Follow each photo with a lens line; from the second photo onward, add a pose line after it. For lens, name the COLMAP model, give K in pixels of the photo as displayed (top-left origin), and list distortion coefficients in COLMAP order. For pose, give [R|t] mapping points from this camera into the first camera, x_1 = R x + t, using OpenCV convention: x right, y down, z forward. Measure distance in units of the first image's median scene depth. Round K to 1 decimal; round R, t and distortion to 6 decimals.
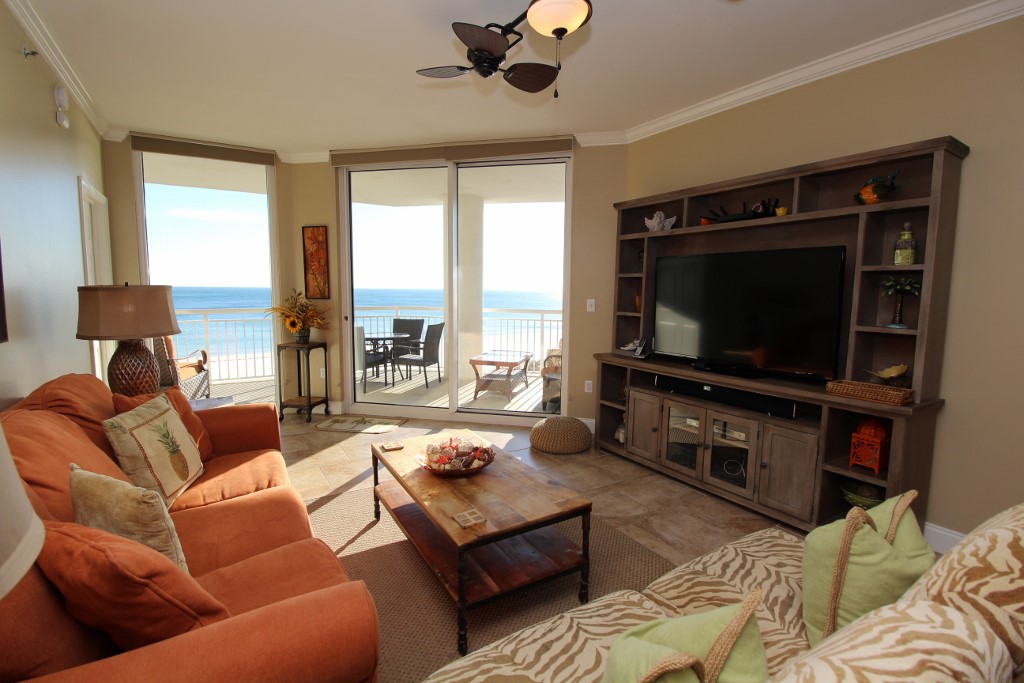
lens RADIAL K [[472.5, 0, 509.9], [0, 472.5, 341.3], [0, 0, 1]] dist [-0.011695, -0.006156]
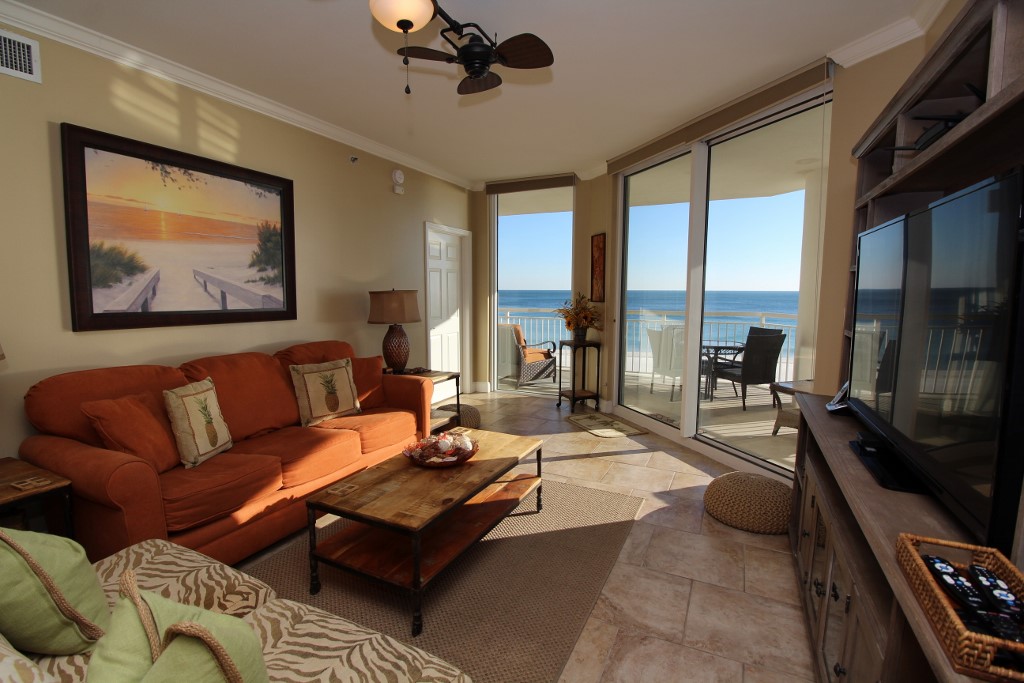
lens RADIAL K [[472.5, 0, 513.7], [0, 472.5, 344.0], [0, 0, 1]] dist [-0.011695, -0.006156]
pose [[0.536747, 0.089039, -0.839032, 0.416358], [-0.090213, 0.994772, 0.047856, -0.029892], [0.838907, 0.050005, 0.541973, 0.268780]]
